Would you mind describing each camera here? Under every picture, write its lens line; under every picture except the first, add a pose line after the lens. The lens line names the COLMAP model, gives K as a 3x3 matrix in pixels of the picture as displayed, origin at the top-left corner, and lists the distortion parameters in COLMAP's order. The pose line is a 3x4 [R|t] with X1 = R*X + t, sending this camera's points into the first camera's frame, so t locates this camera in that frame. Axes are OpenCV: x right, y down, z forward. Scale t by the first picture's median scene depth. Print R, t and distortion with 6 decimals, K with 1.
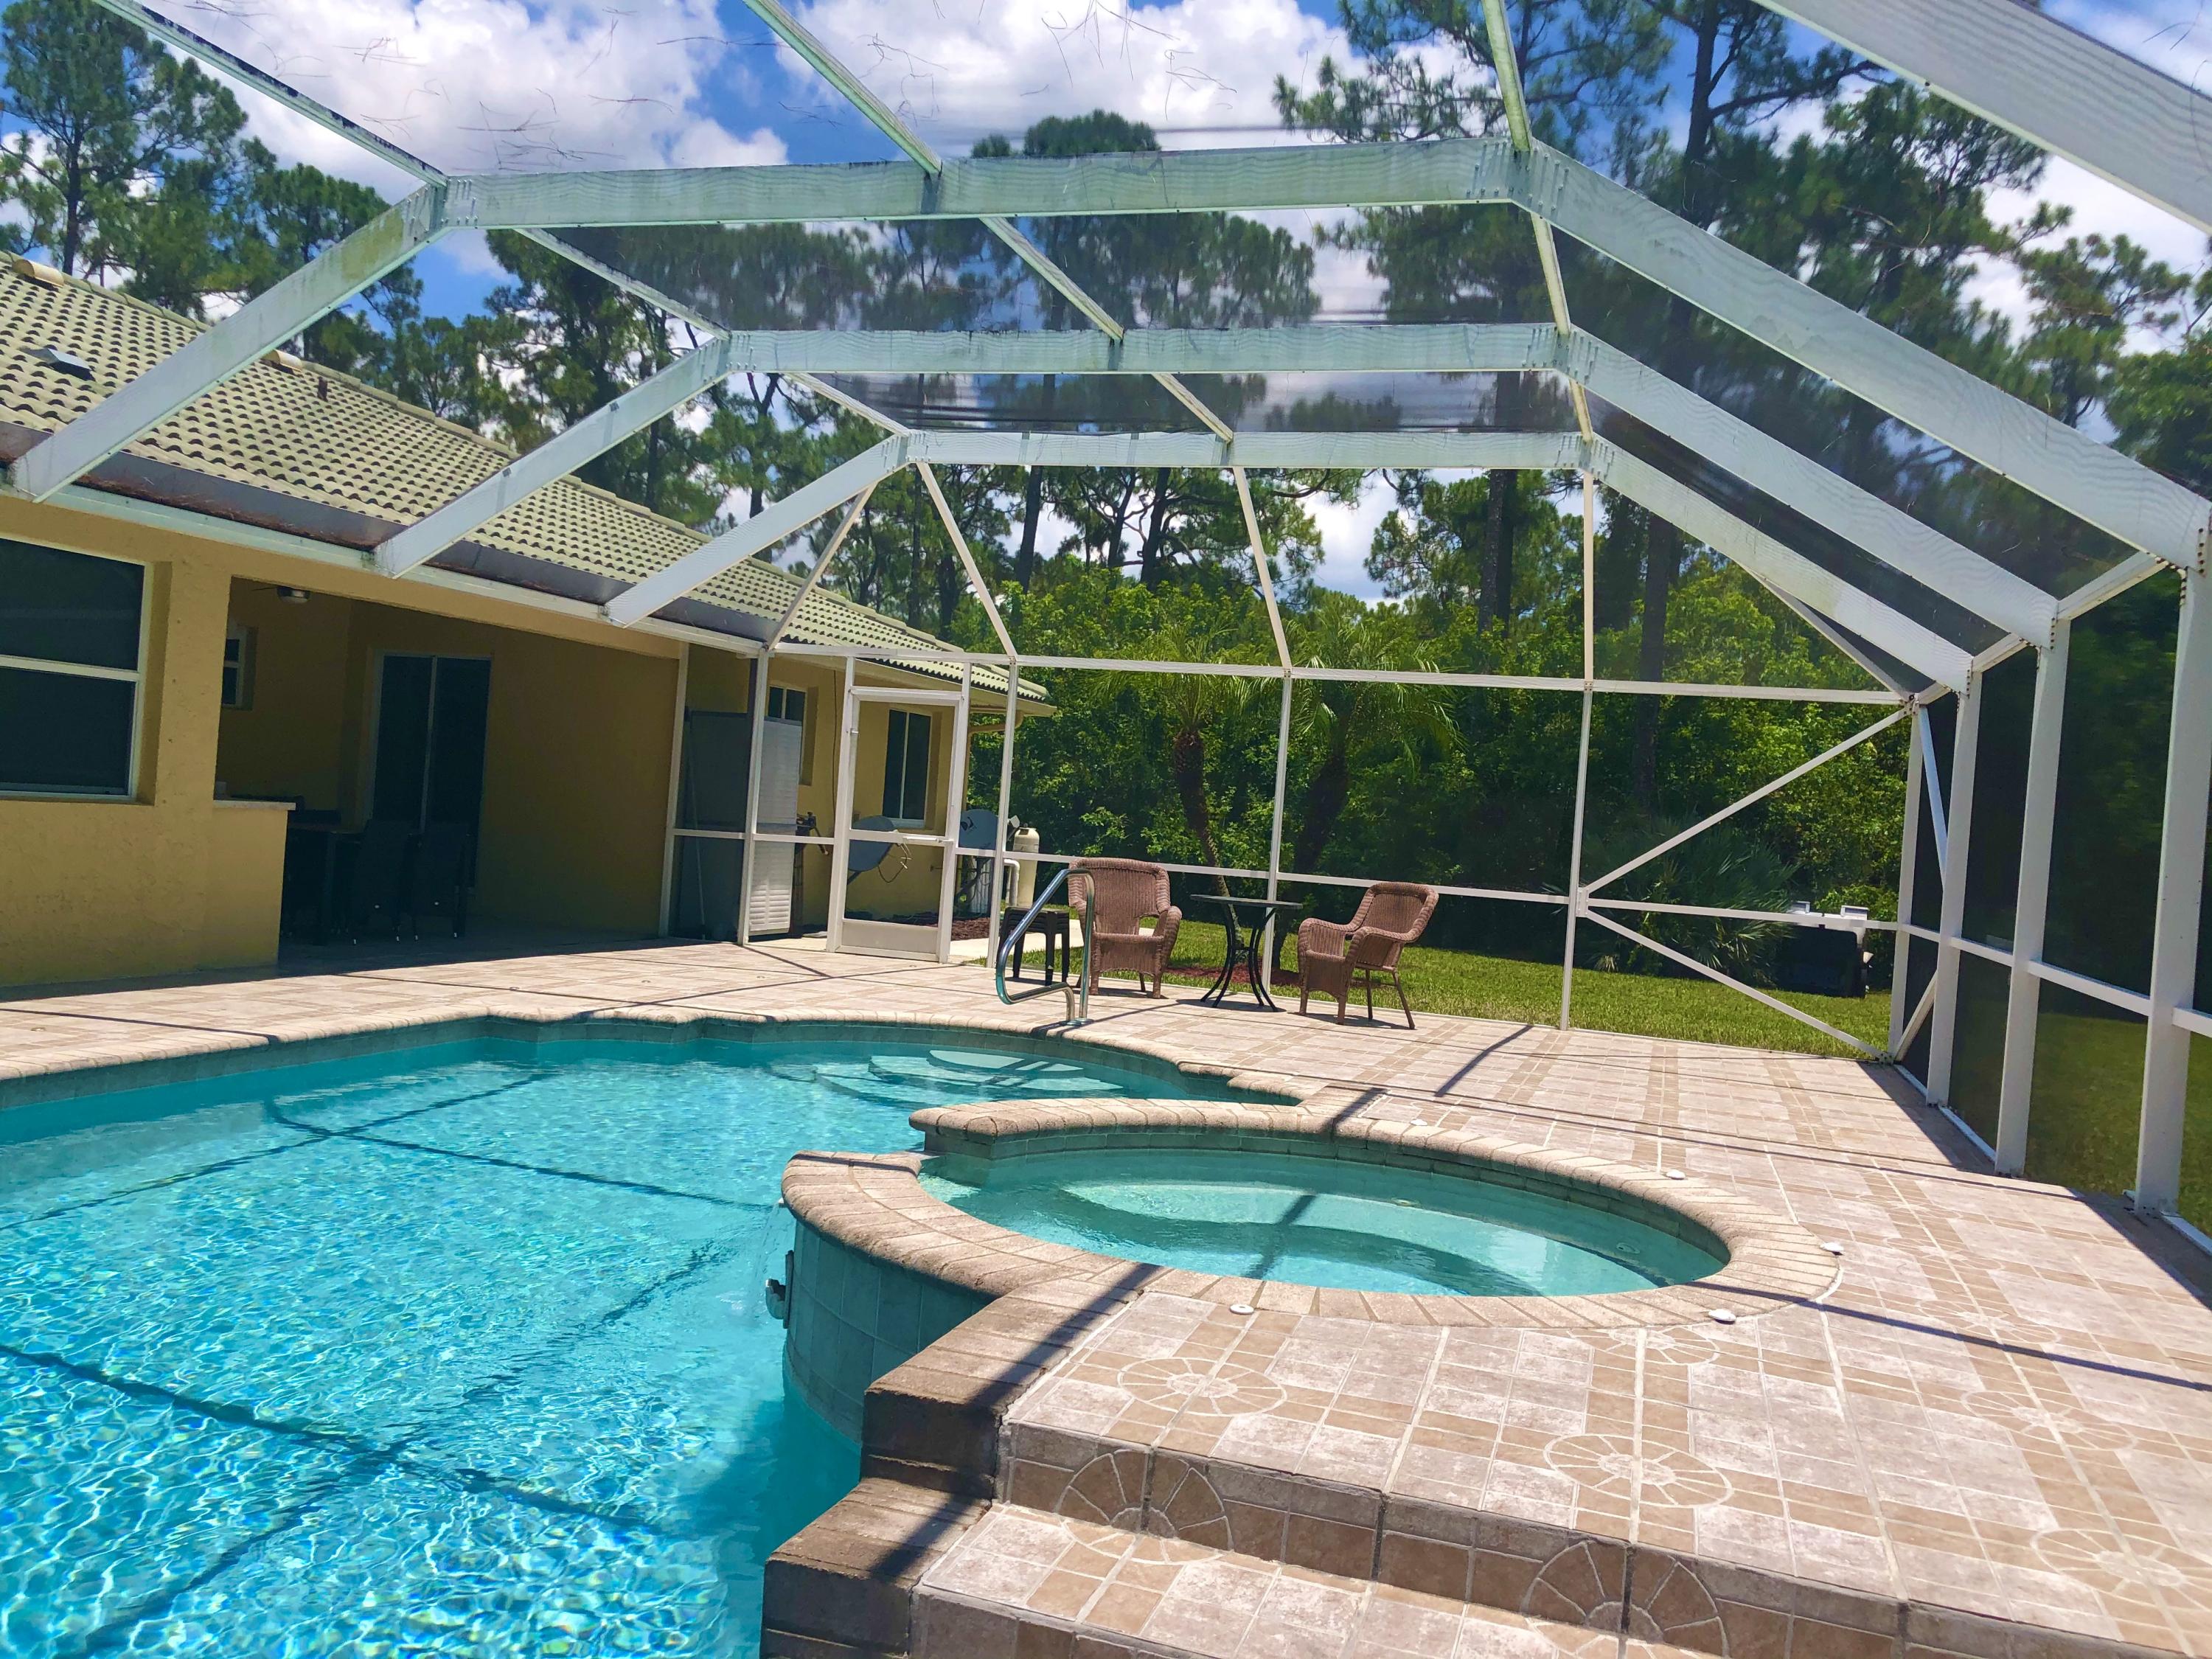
lens RADIAL K [[1788.0, 0, 1106.0], [0, 1788.0, 829.5], [0, 0, 1]] dist [0.004344, 0.005947]
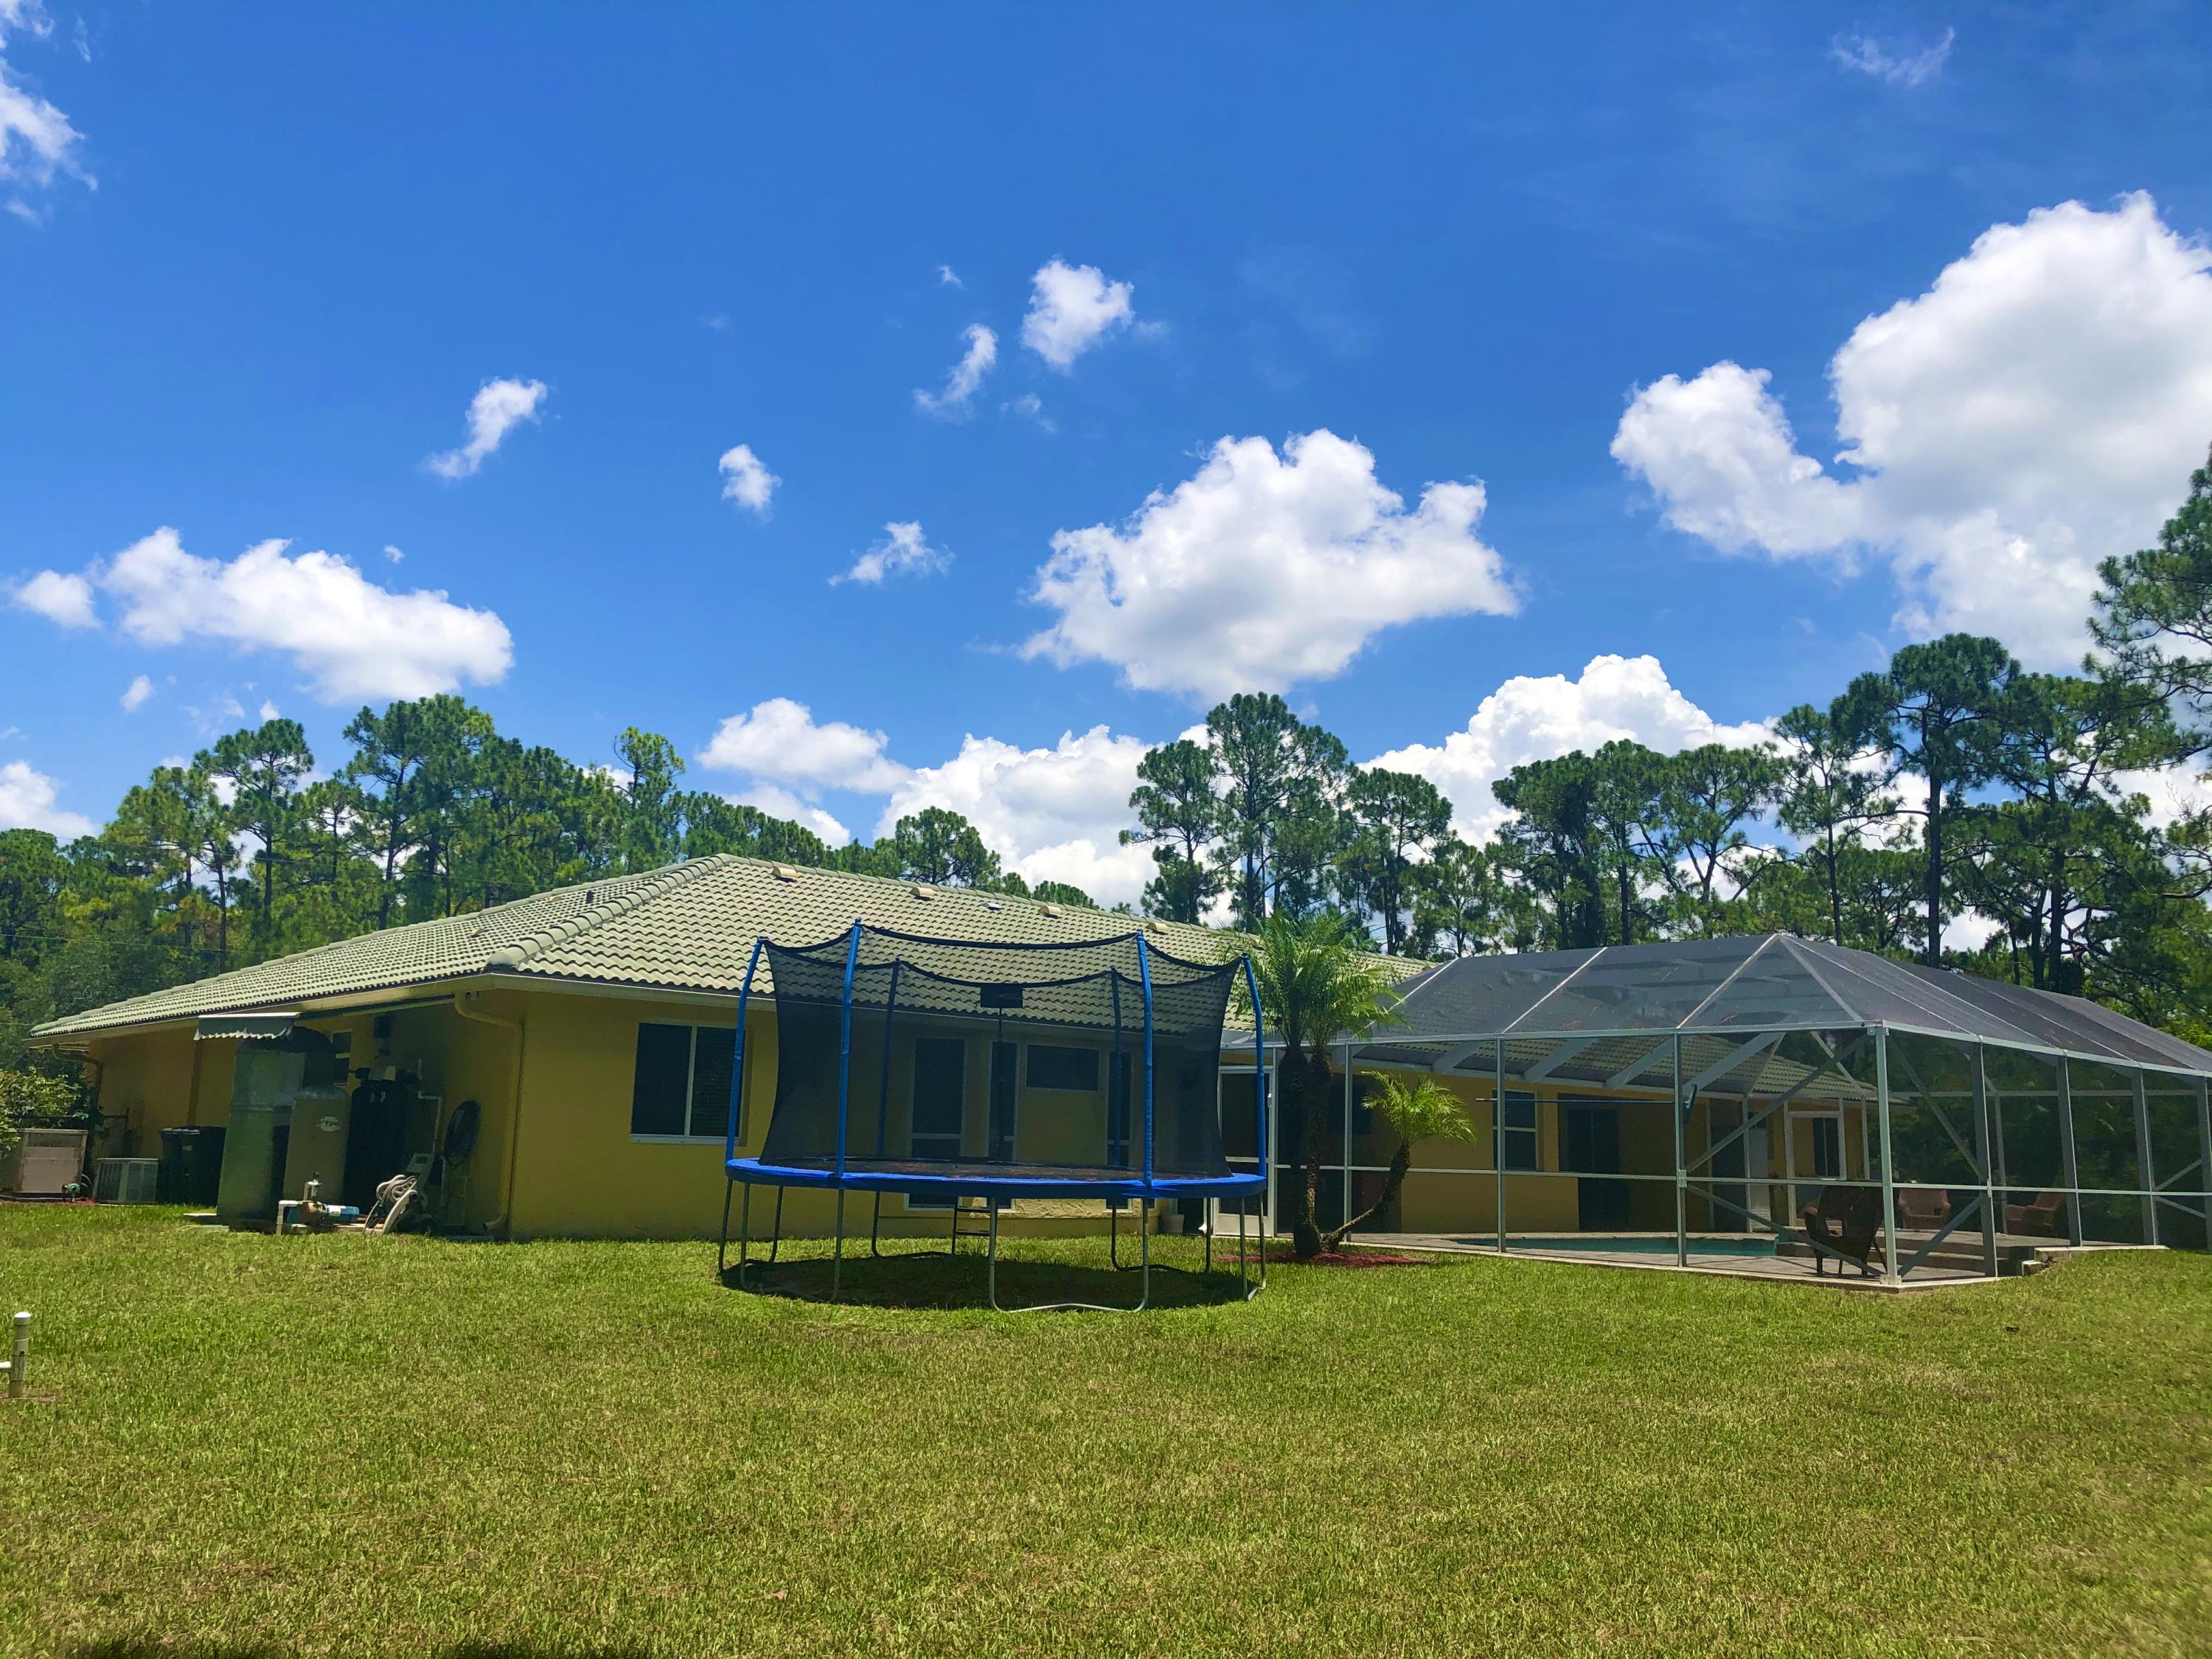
lens RADIAL K [[1796.0, 0, 1098.8], [0, 1796.0, 864.6], [0, 0, 1]] dist [0.013237, 0.008041]
pose [[0.866984, -0.132027, -0.480529, 0.129204], [0.033711, 0.977595, -0.207776, 0.031478], [0.497195, 0.163939, 0.852010, -0.773511]]
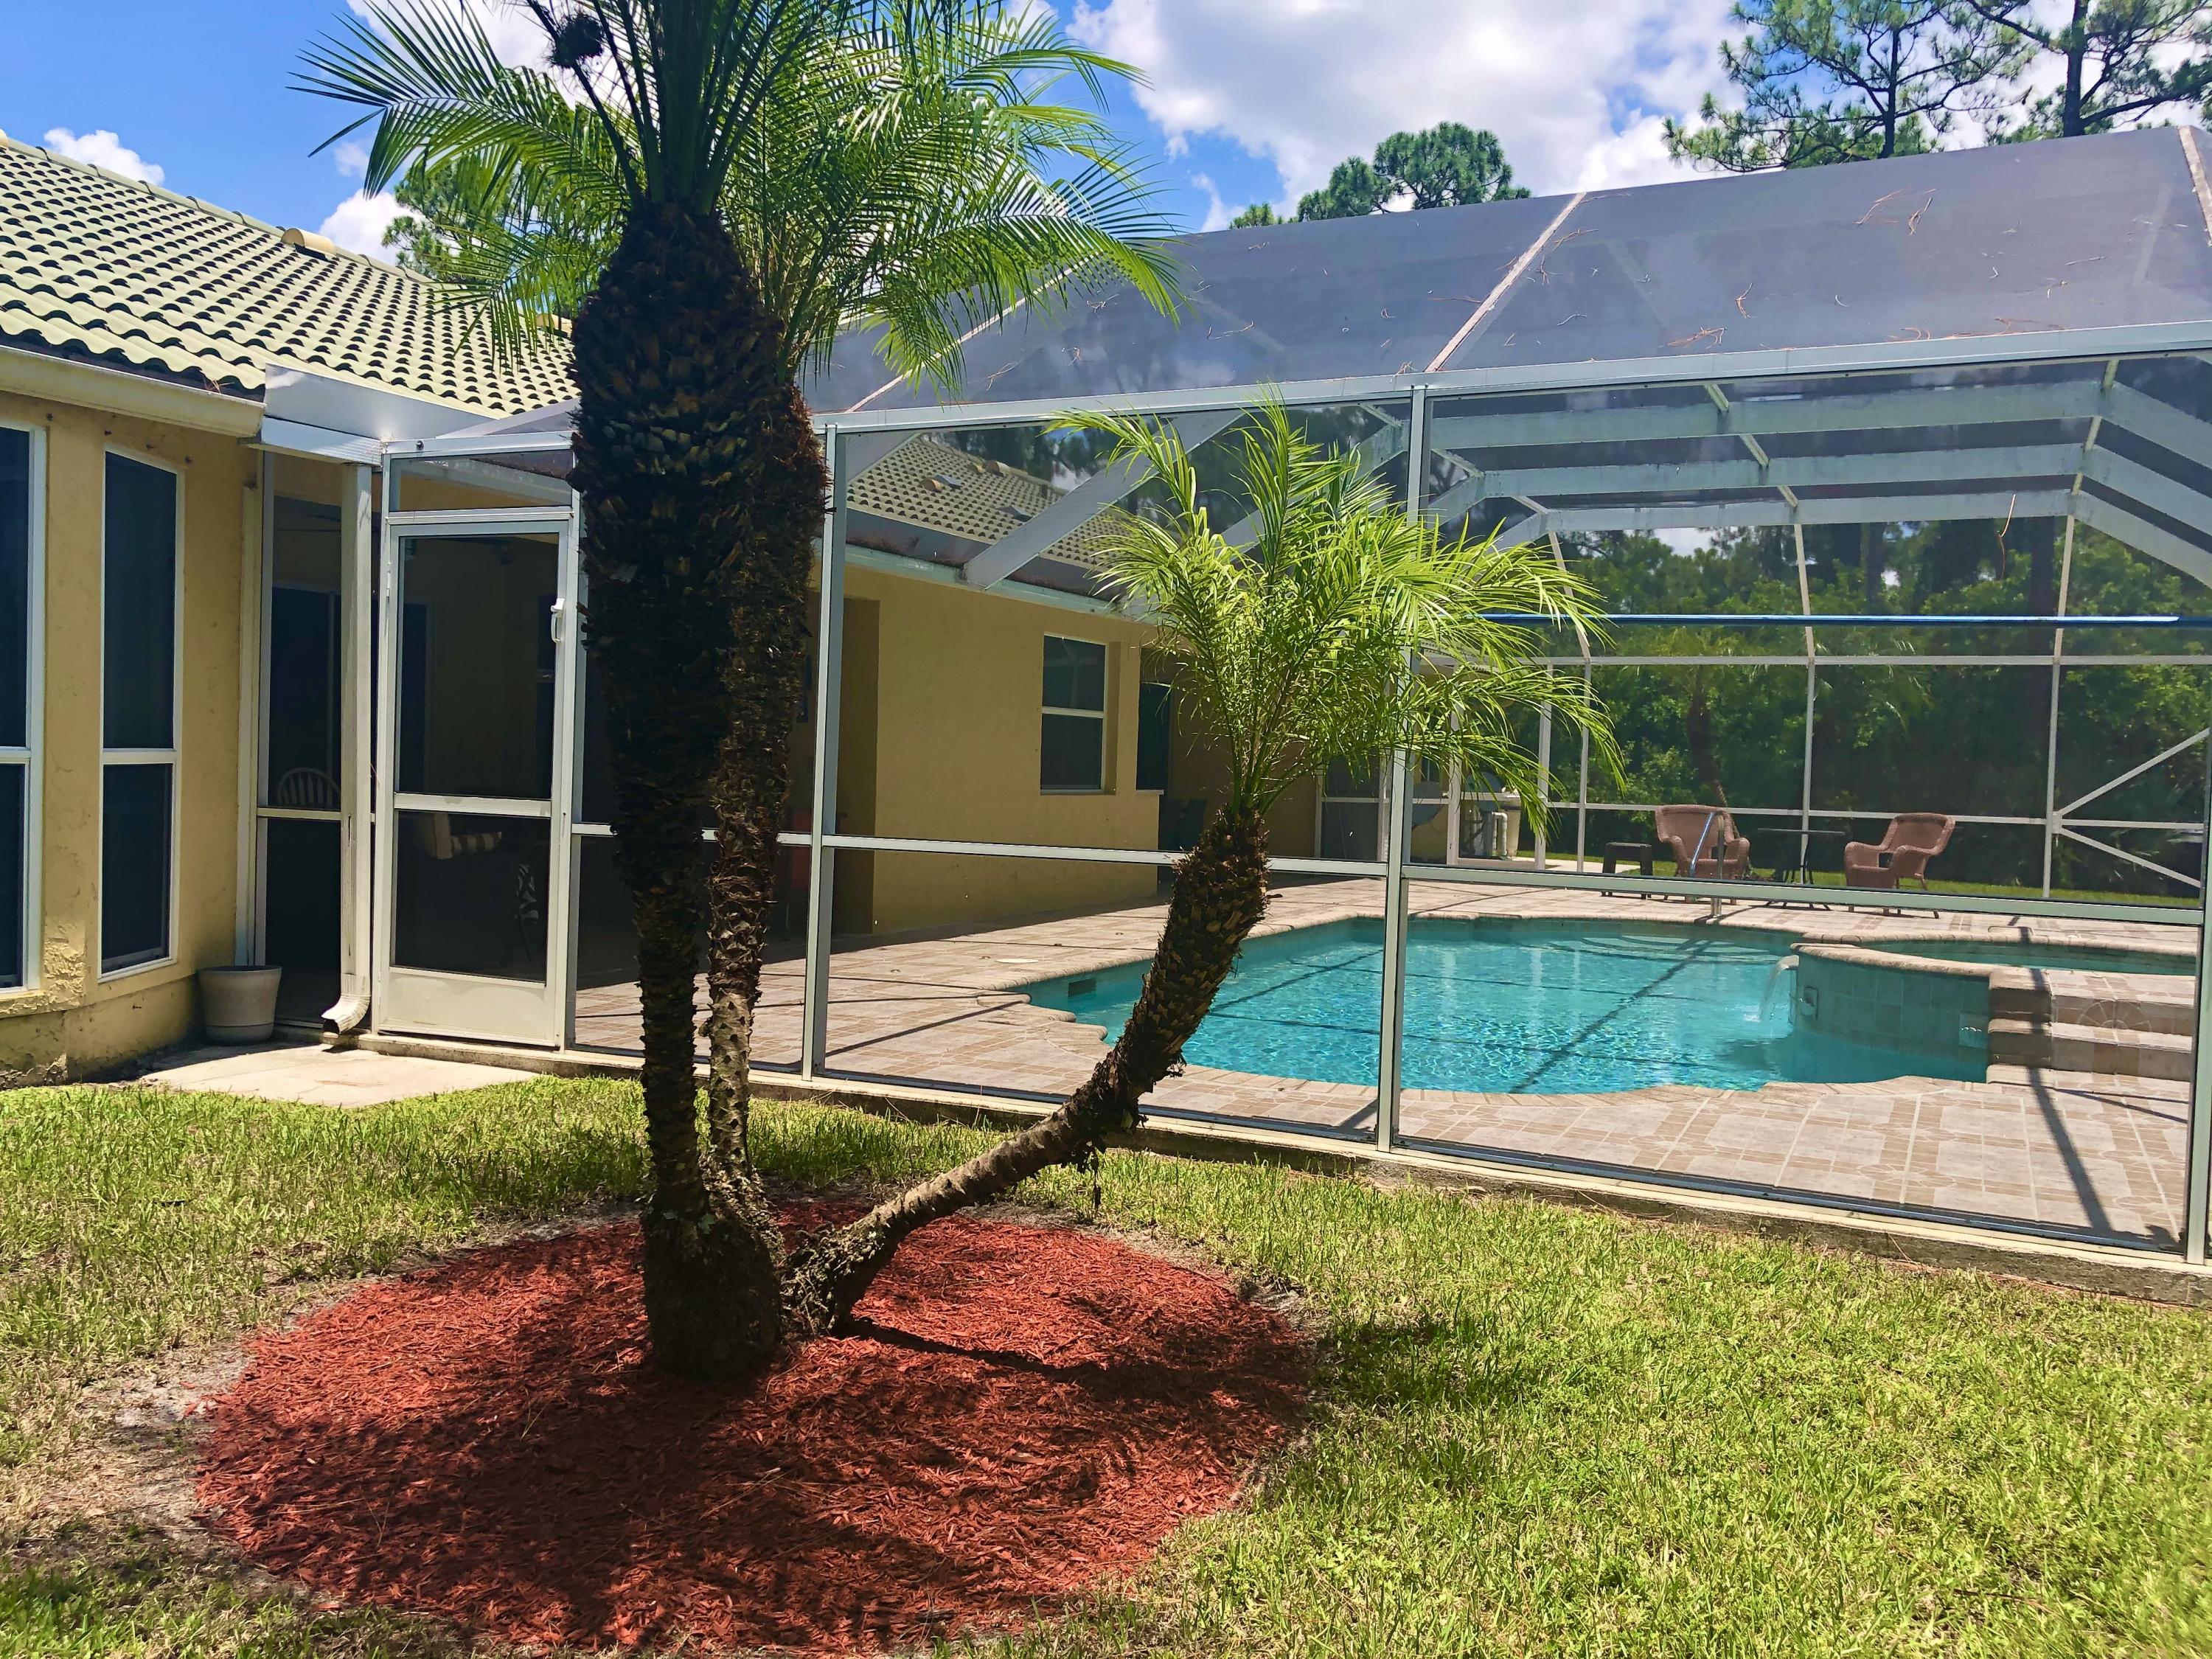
lens RADIAL K [[1779.3, 0, 1106.0], [0, 1779.3, 829.5], [0, 0, 1]] dist [0.043103, -0.048477]
pose [[0.988081, -0.039512, -0.148776, -0.117159], [0.042617, 0.998934, 0.017734, -0.004338], [0.147917, -0.023863, 0.988712, -0.214919]]
